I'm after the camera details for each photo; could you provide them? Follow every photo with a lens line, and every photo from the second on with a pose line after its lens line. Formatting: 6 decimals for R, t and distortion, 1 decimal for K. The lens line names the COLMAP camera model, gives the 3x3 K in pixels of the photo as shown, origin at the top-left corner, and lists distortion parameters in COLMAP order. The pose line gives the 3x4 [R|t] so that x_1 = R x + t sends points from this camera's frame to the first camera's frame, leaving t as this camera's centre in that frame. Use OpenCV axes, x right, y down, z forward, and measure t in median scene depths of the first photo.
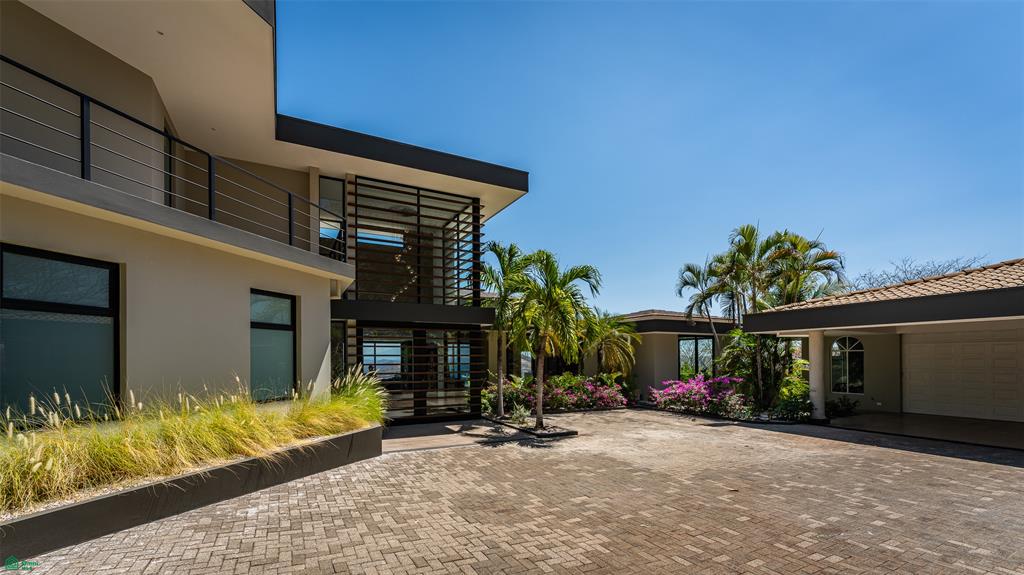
lens RADIAL K [[426.6, 0, 517.3], [0, 426.6, 358.7], [0, 0, 1]] dist [-0.000386, -0.000177]
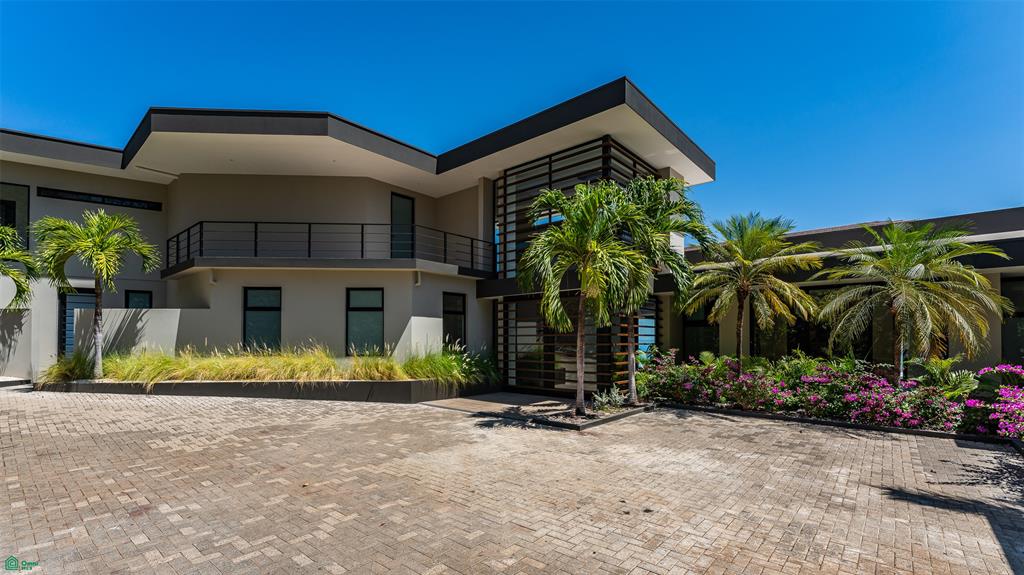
lens RADIAL K [[447.2, 0, 475.2], [0, 447.2, 336.7], [0, 0, 1]] dist [-0.000242, -0.000040]
pose [[0.321834, -0.004436, -0.946786, 0.765538], [-0.000752, 0.999988, -0.004941, 0.023750], [0.946796, 0.002302, 0.321827, 0.571623]]
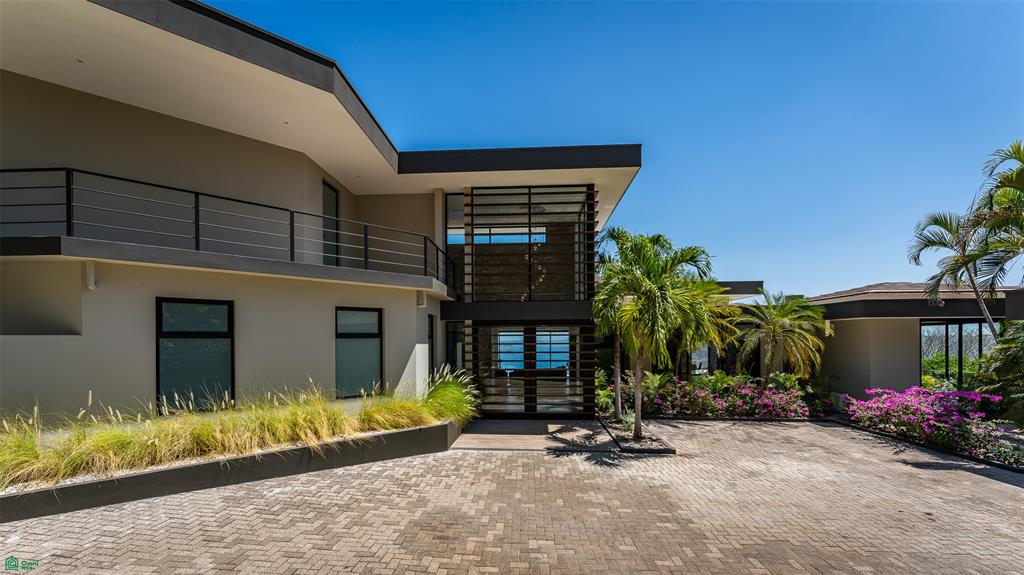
lens RADIAL K [[421.5, 0, 507.4], [0, 421.5, 343.3], [0, 0, 1]] dist [-0.000479, -0.000064]
pose [[0.850680, 0.002201, -0.525679, 0.282356], [0.002744, 0.999959, 0.008627, -0.042083], [0.525676, -0.008781, 0.850640, 0.132586]]
